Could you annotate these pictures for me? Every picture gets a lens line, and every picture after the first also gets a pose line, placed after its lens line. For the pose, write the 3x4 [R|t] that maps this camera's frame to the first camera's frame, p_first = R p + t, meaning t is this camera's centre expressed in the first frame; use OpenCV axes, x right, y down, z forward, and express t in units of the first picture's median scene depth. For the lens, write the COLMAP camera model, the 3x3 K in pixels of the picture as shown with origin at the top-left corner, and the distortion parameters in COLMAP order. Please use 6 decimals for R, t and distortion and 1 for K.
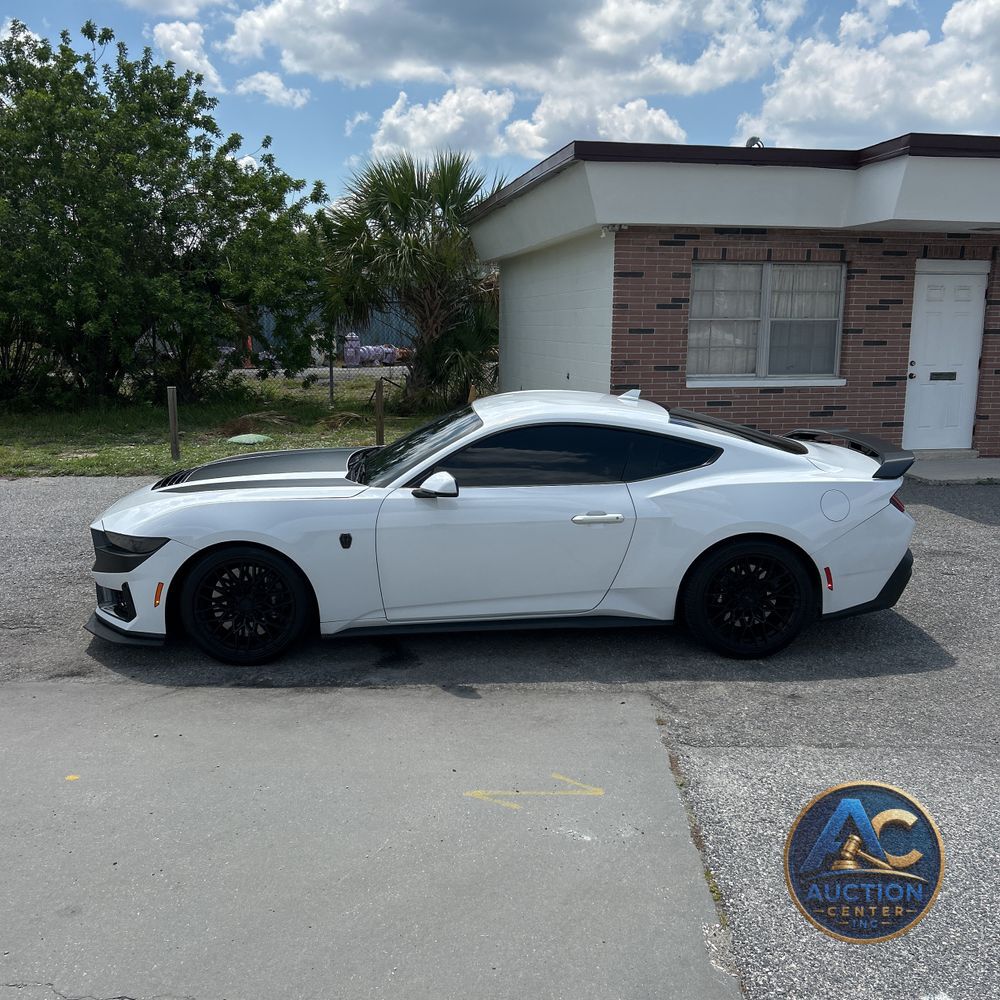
lens RADIAL K [[1015.6, 0, 498.7], [0, 1015.6, 499.5], [0, 0, 1]] dist [0.009577, 0.000000]
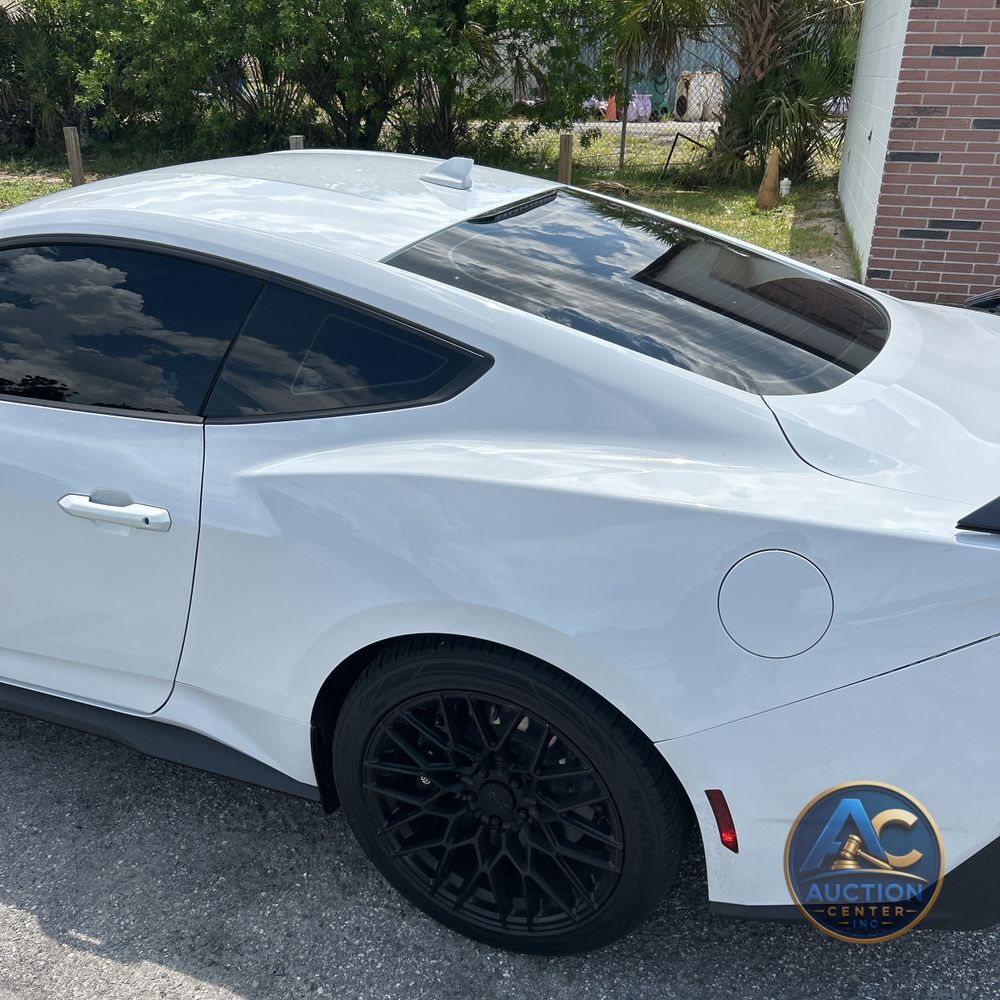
lens RADIAL K [[1015.6, 0, 497.5], [0, 1015.6, 500.6], [0, 0, 1]] dist [0.009577, 0.000000]
pose [[0.891745, 0.175464, -0.417137, 0.189523], [-0.078108, 0.967616, 0.240040, -0.043532], [0.445746, -0.181473, 0.876572, 0.361426]]
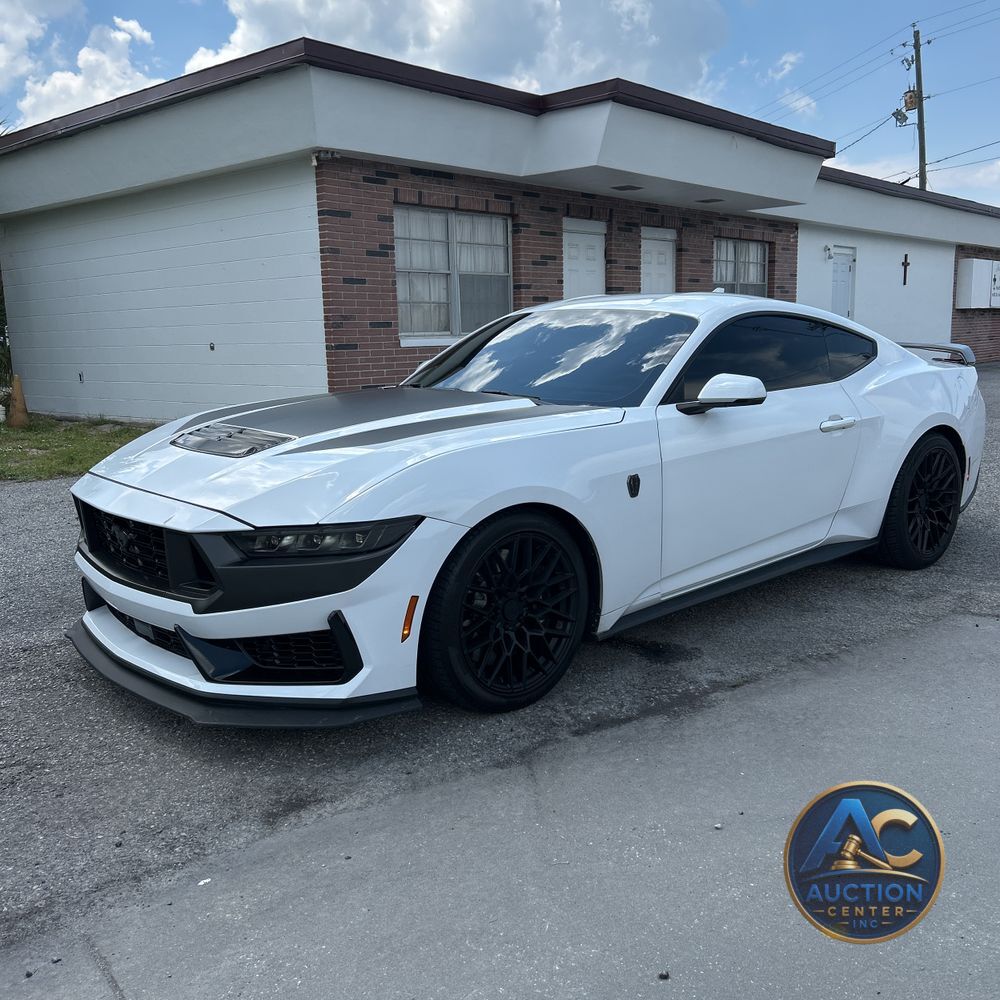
lens RADIAL K [[1015.6, 0, 506.2], [0, 1015.6, 503.7], [0, 0, 1]] dist [0.009577, 0.000000]
pose [[0.775516, -0.126338, 0.618558, -0.312976], [0.135345, 0.990263, 0.032568, 0.009402], [-0.616650, 0.058462, 0.785064, 0.257098]]
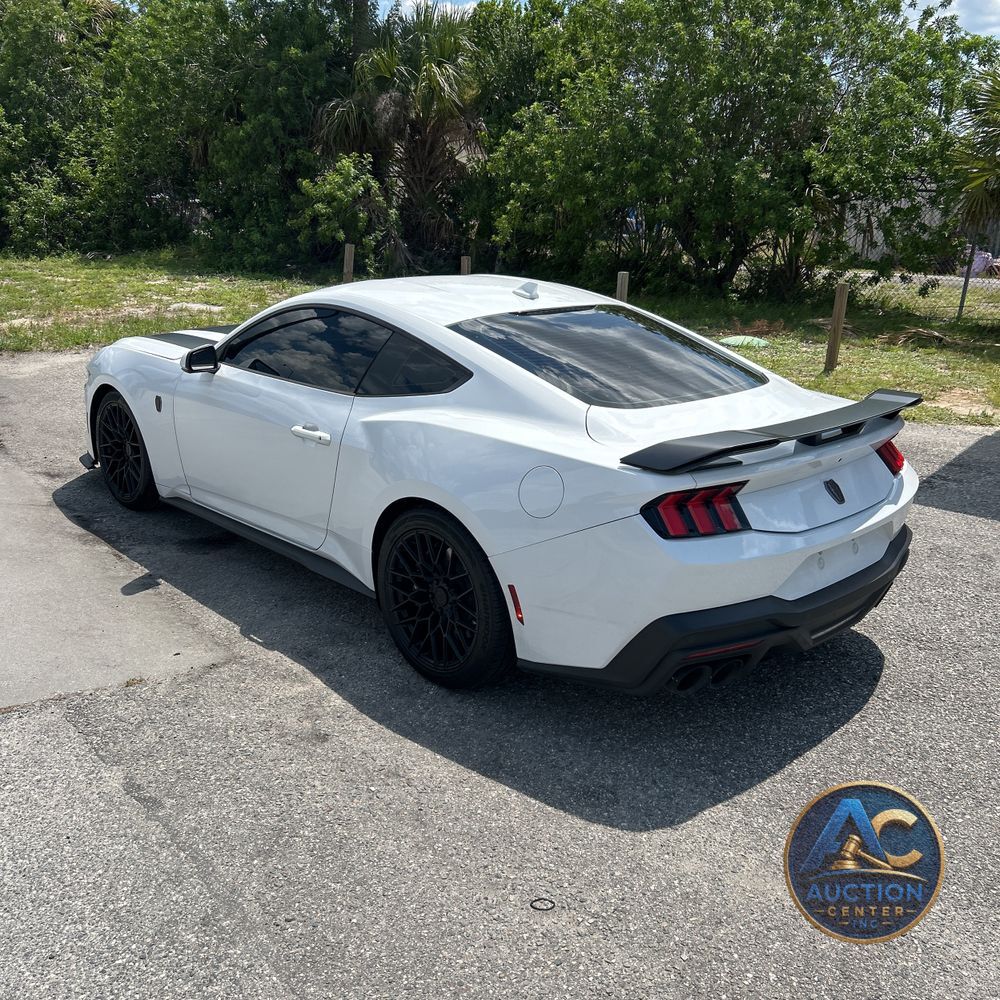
lens RADIAL K [[1015.6, 0, 516.3], [0, 1015.6, 496.6], [0, 0, 1]] dist [0.009577, 0.000000]
pose [[0.644279, 0.233988, -0.728117, 0.384030], [-0.170945, 0.972020, 0.161106, -0.043295], [0.745441, 0.020671, 0.666251, 0.296374]]
